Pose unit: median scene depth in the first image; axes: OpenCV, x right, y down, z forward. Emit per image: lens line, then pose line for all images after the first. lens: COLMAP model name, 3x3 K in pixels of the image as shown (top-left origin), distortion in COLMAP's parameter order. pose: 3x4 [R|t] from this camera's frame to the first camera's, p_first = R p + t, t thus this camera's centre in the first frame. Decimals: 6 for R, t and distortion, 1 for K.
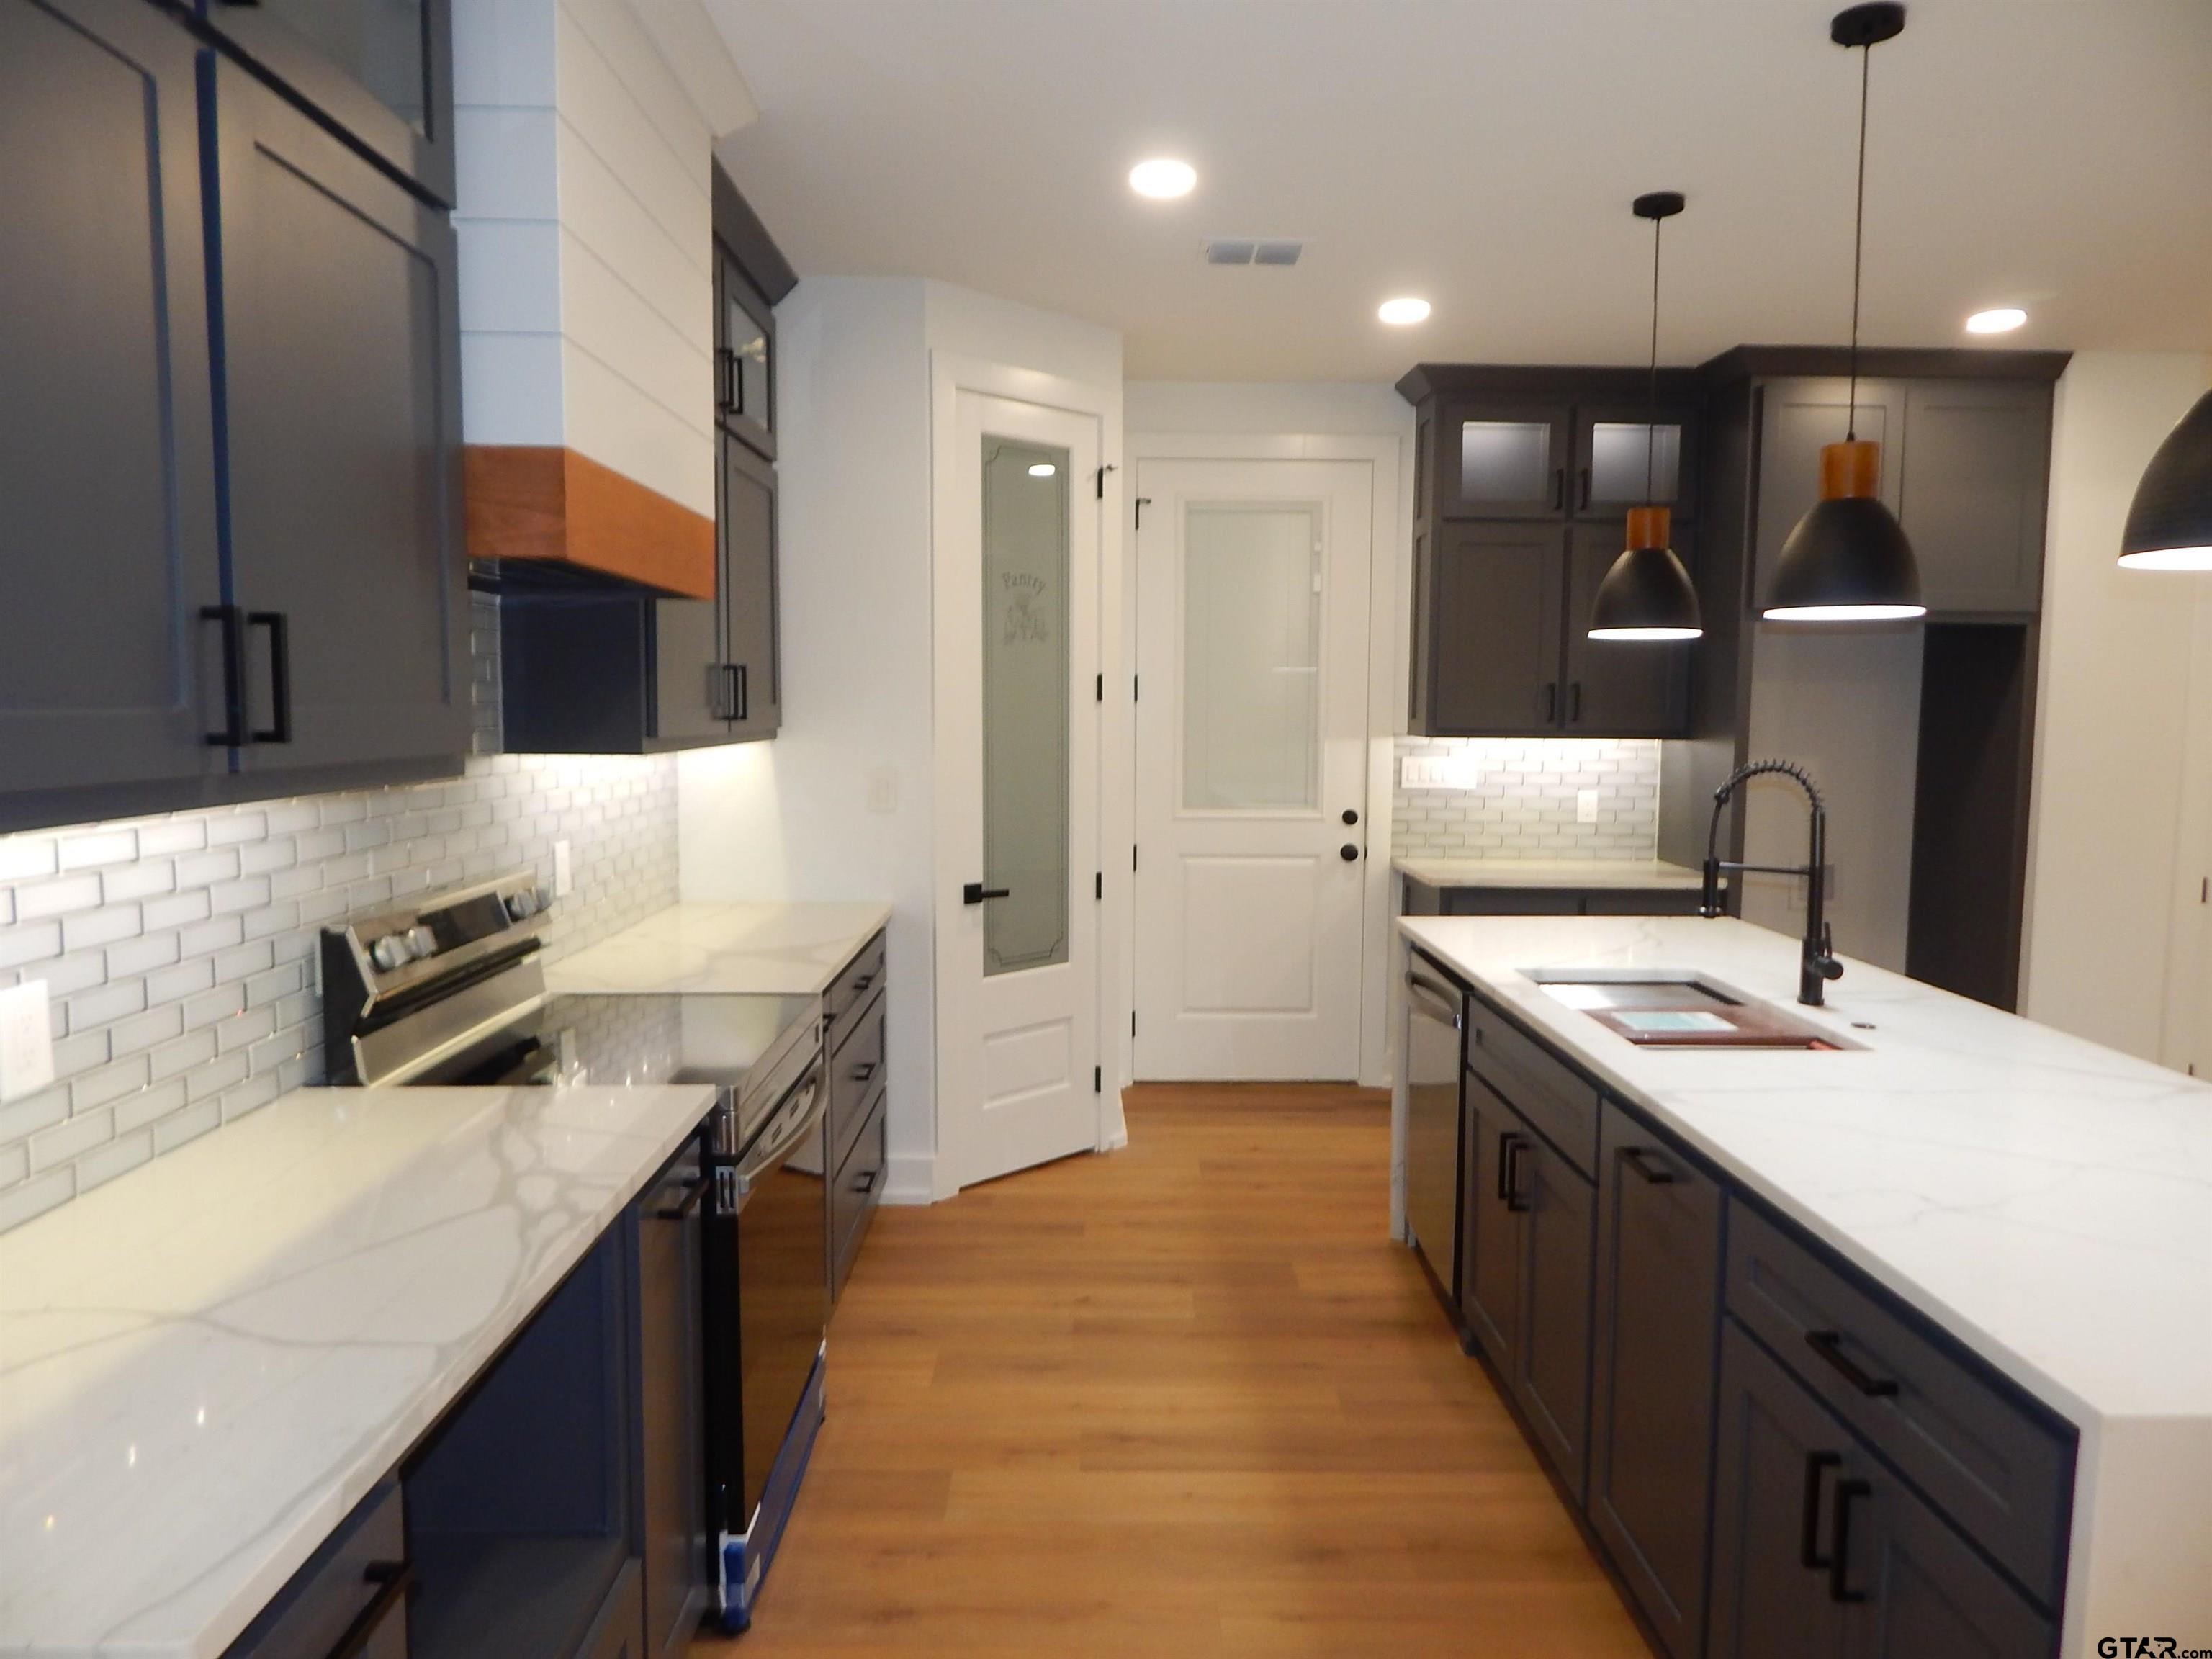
lens RADIAL K [[1447.9, 0, 1108.6], [0, 1447.9, 815.4], [0, 0, 1]] dist [0.000133, -0.011800]
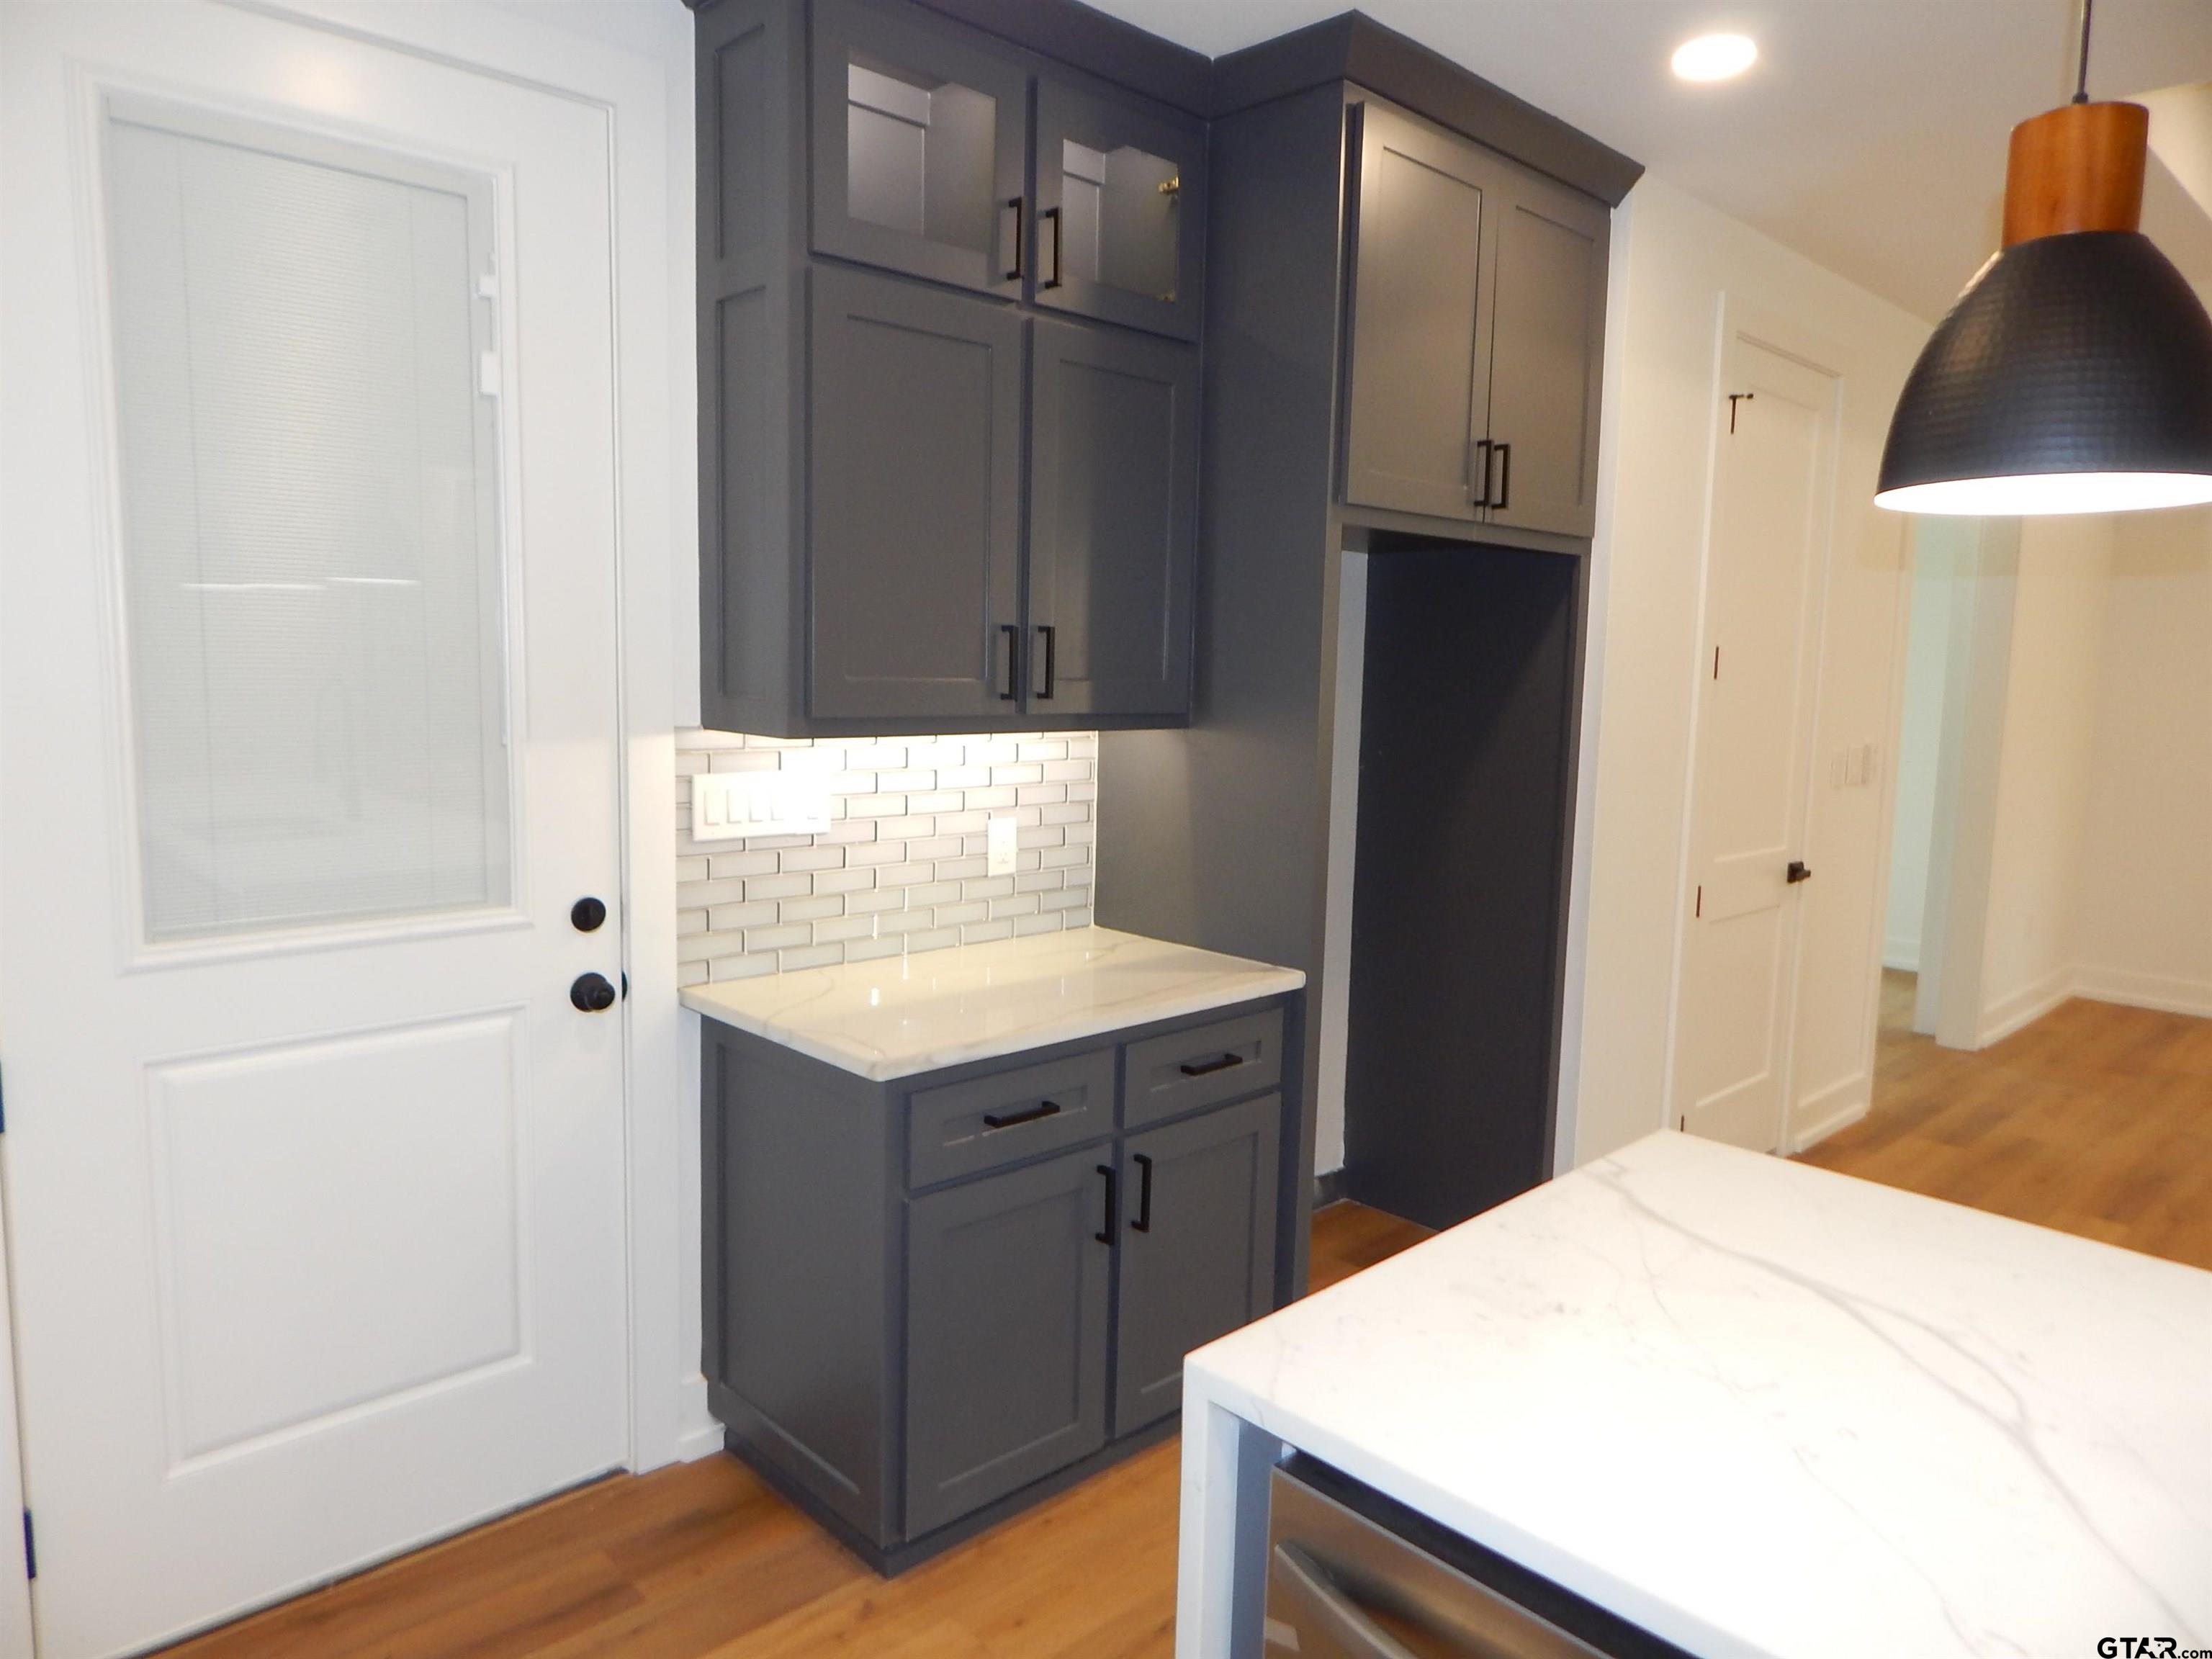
lens RADIAL K [[1447.9, 0, 1089.3], [0, 1447.9, 818.2], [0, 0, 1]] dist [0.000133, -0.011800]
pose [[0.734719, -0.070384, 0.674711, -0.022352], [0.039313, 0.997349, 0.061231, -0.053625], [-0.677232, -0.018463, 0.735538, 0.608224]]
